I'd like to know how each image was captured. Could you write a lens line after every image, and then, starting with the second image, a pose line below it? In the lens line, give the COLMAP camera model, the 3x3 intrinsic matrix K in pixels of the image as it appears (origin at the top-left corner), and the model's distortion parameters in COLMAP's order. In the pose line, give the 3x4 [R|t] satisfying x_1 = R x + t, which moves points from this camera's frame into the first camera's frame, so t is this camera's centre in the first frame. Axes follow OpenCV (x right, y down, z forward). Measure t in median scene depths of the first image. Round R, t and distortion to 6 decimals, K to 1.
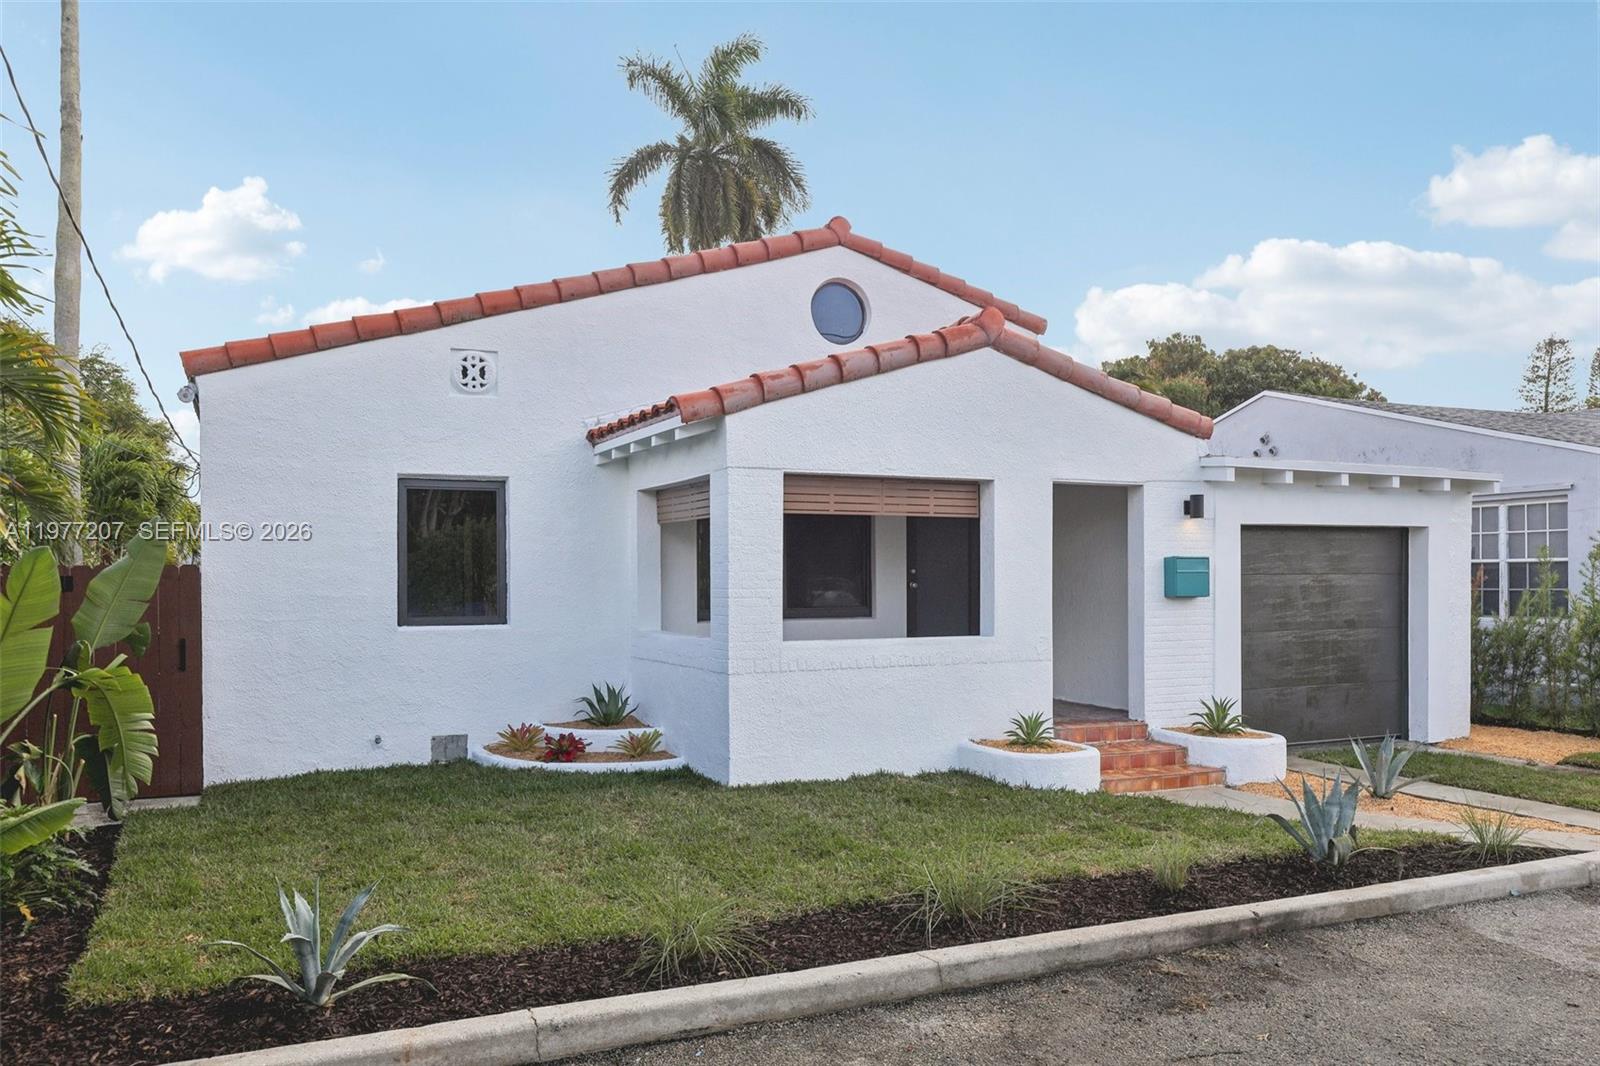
lens RADIAL K [[1206.6, 0, 804.2], [0, 1206.6, 584.8], [0, 0, 1]] dist [-0.002539, -0.000882]
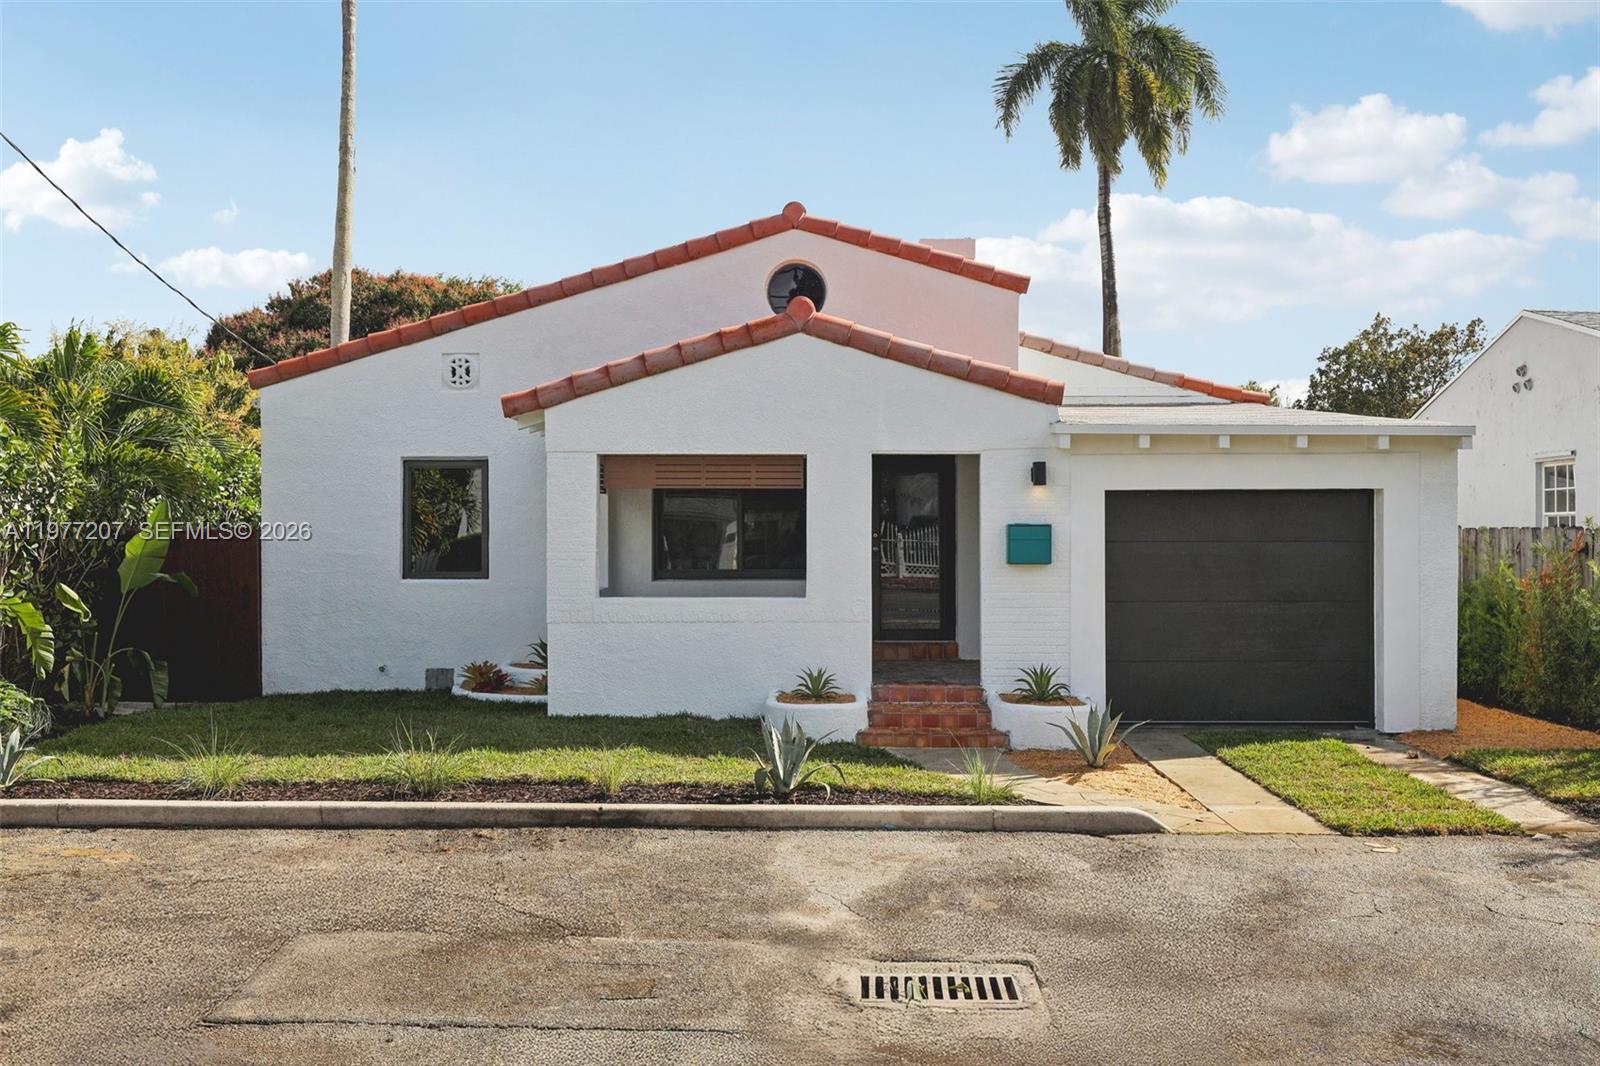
lens RADIAL K [[1462.4, 0, 800.0], [0, 1462.4, 533.0], [0, 0, 1]] dist [0.001030, 0.001219]
pose [[0.898217, 0.004566, -0.439529, 0.693966], [-0.006039, 0.999980, -0.001953, -0.012609], [0.439511, 0.004409, 0.898227, -0.178037]]
